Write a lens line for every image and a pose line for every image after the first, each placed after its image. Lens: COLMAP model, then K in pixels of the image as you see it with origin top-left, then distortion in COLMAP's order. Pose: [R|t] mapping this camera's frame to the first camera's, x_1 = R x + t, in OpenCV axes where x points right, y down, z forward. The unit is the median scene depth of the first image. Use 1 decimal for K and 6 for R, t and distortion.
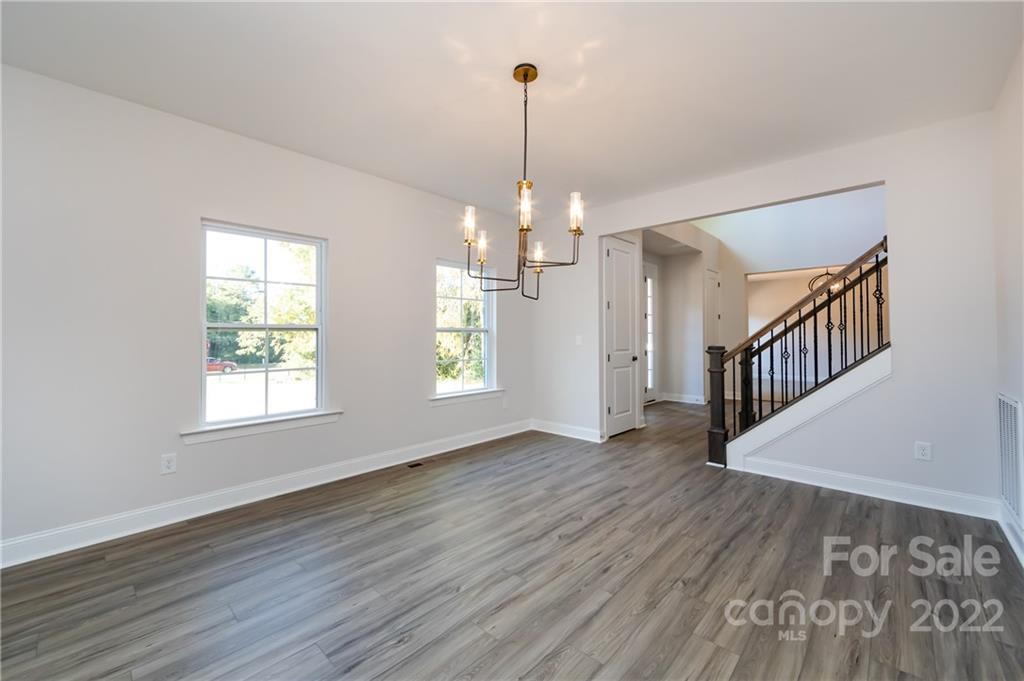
lens RADIAL K [[403.0, 0, 503.0], [0, 403.0, 338.3], [0, 0, 1]] dist [0.001786, 0.000027]
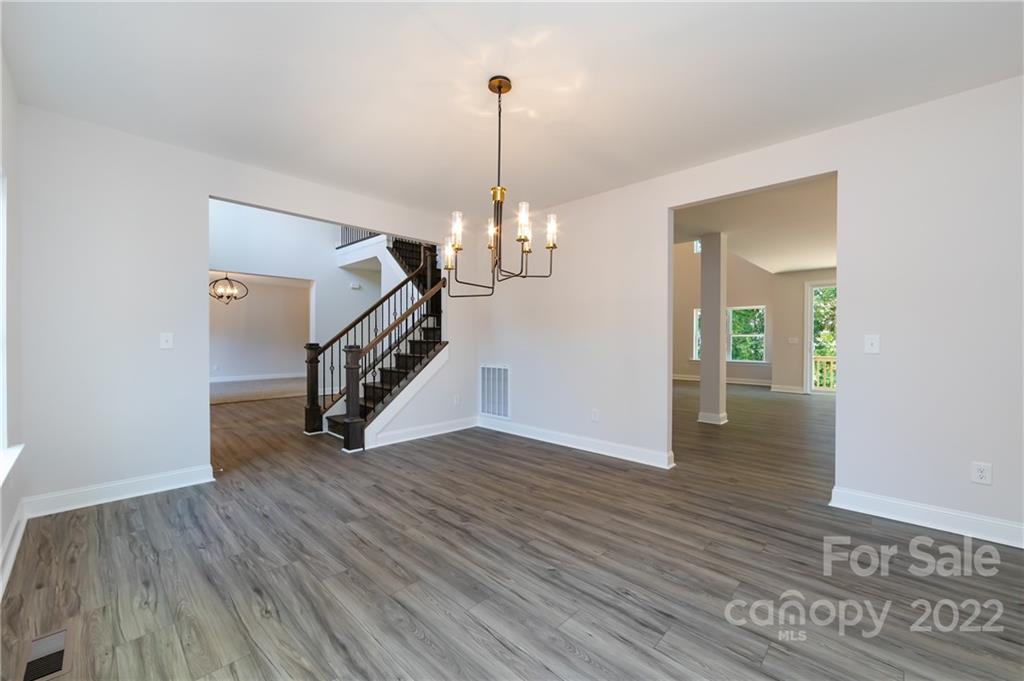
lens RADIAL K [[408.2, 0, 513.2], [0, 408.2, 346.1], [0, 0, 1]] dist [0.003144, 0.000060]
pose [[-0.005312, -0.010792, 0.999928, -0.953398], [-0.002657, 0.999938, 0.010778, 0.015117], [-0.999982, -0.002600, -0.005340, 0.892902]]
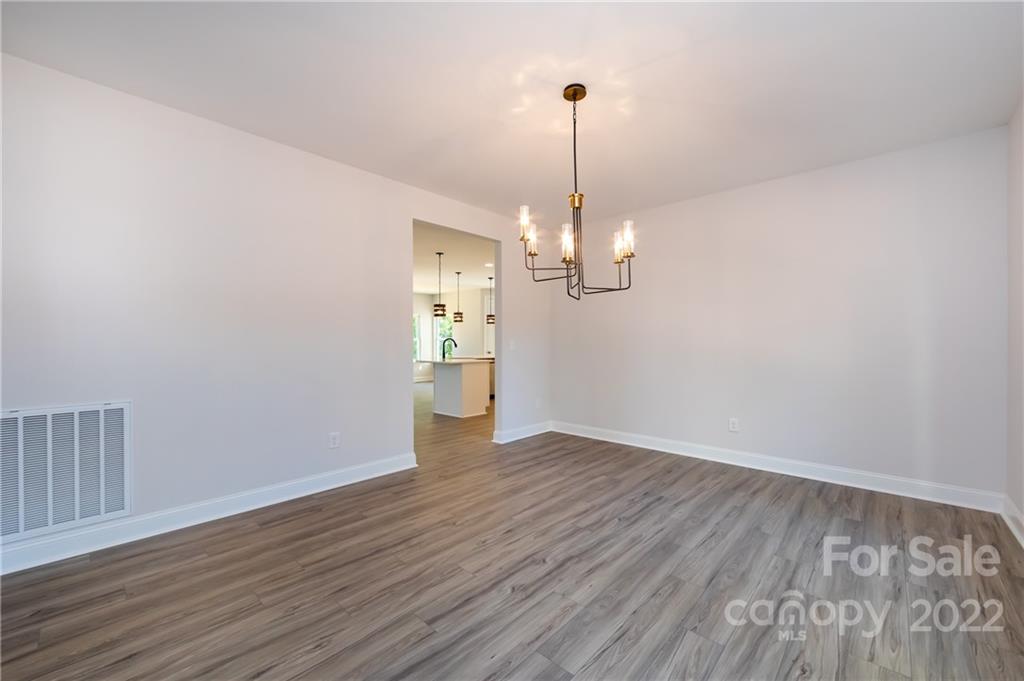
lens RADIAL K [[408.2, 0, 513.2], [0, 408.2, 346.1], [0, 0, 1]] dist [0.003144, 0.000060]
pose [[-0.999643, 0.007246, -0.025722, 0.233986], [0.007018, 0.999935, 0.008961, 0.002880], [0.025785, 0.008777, -0.999629, 1.935904]]
